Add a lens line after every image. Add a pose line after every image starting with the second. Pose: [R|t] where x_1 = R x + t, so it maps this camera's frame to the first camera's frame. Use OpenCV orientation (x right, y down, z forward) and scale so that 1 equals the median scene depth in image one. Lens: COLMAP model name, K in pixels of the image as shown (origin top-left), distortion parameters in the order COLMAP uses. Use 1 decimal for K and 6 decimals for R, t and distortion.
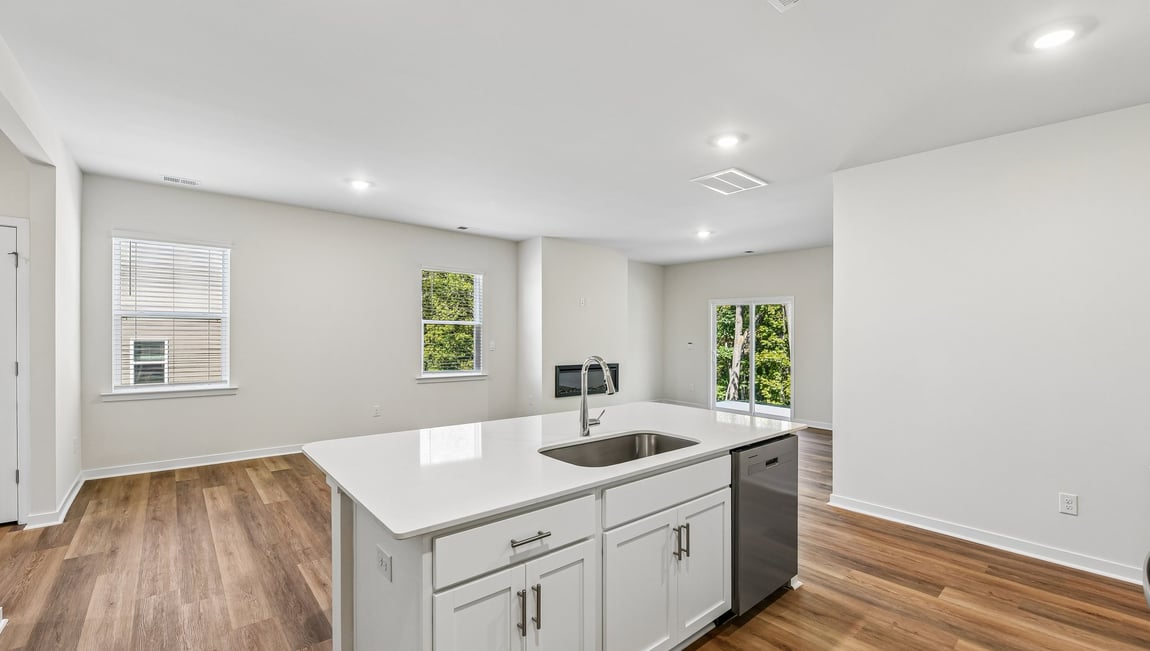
lens RADIAL K [[476.2, 0, 576.9], [0, 476.2, 333.8], [0, 0, 1]] dist [-0.017506, -0.000307]
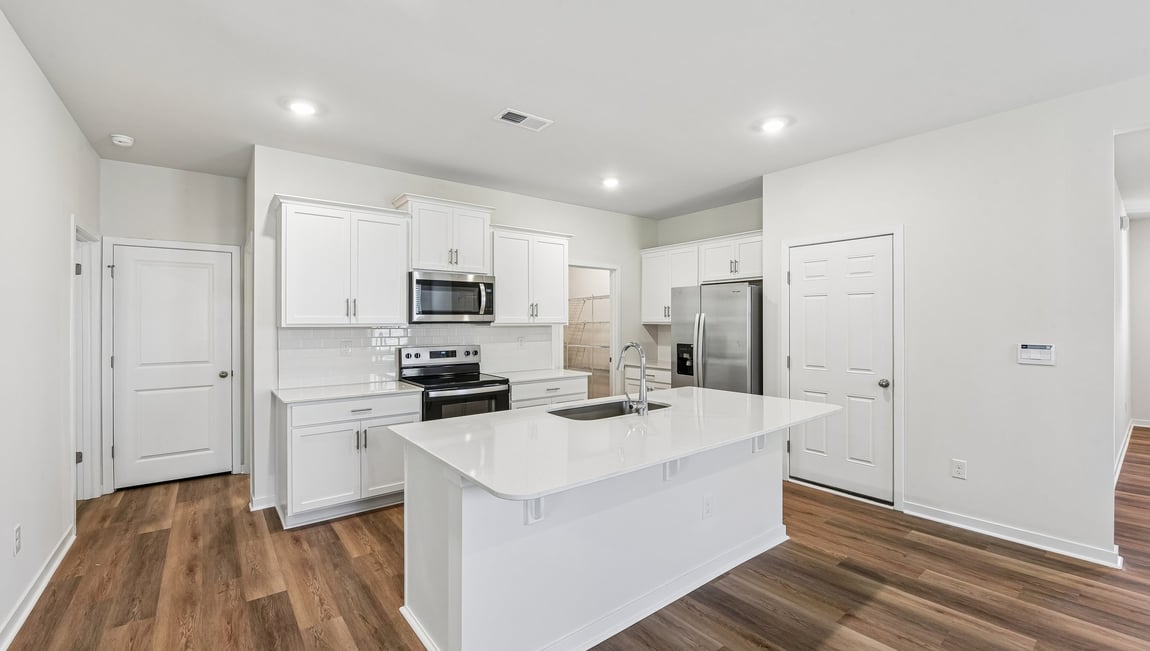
lens RADIAL K [[465.8, 0, 569.8], [0, 465.8, 323.0], [0, 0, 1]] dist [-0.016284, -0.001106]
pose [[-0.998922, -0.013140, 0.044526, 0.073389], [-0.012980, 0.999908, 0.003874, -0.002905], [-0.044573, 0.003292, -0.999001, 0.998062]]
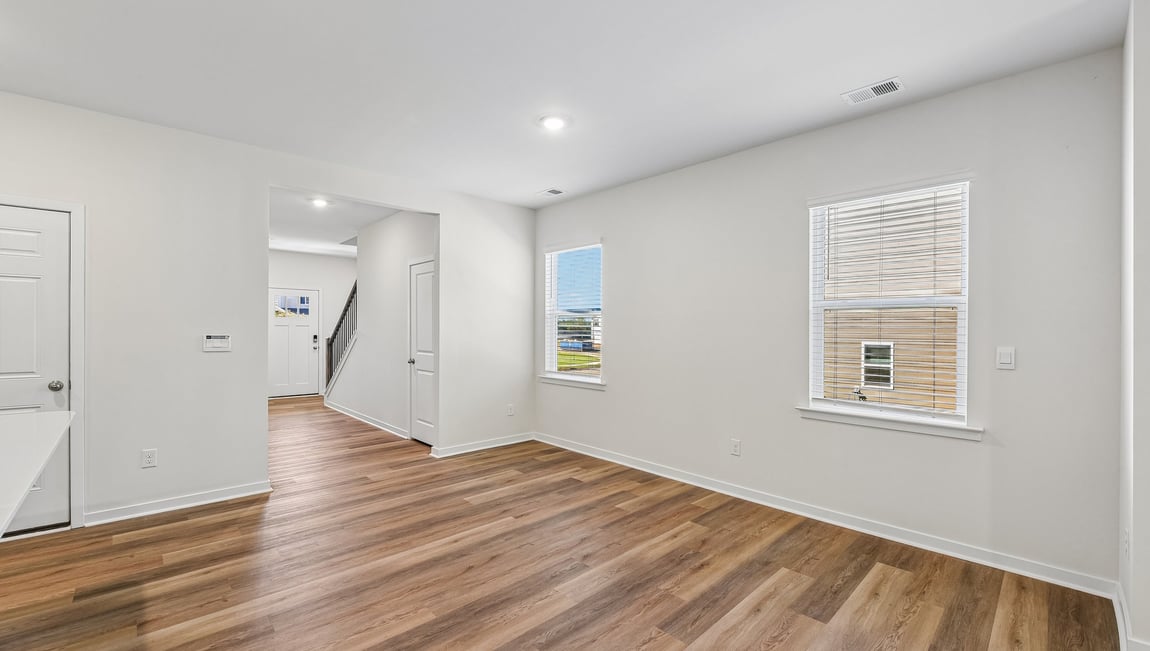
lens RADIAL K [[465.8, 0, 575.7], [0, 465.8, 329.8], [0, 0, 1]] dist [-0.016284, -0.001106]
pose [[0.051887, -0.014970, -0.998541, 0.249599], [-0.009553, 0.999834, -0.015486, 0.016797], [0.998607, 0.010343, 0.051736, 0.907841]]
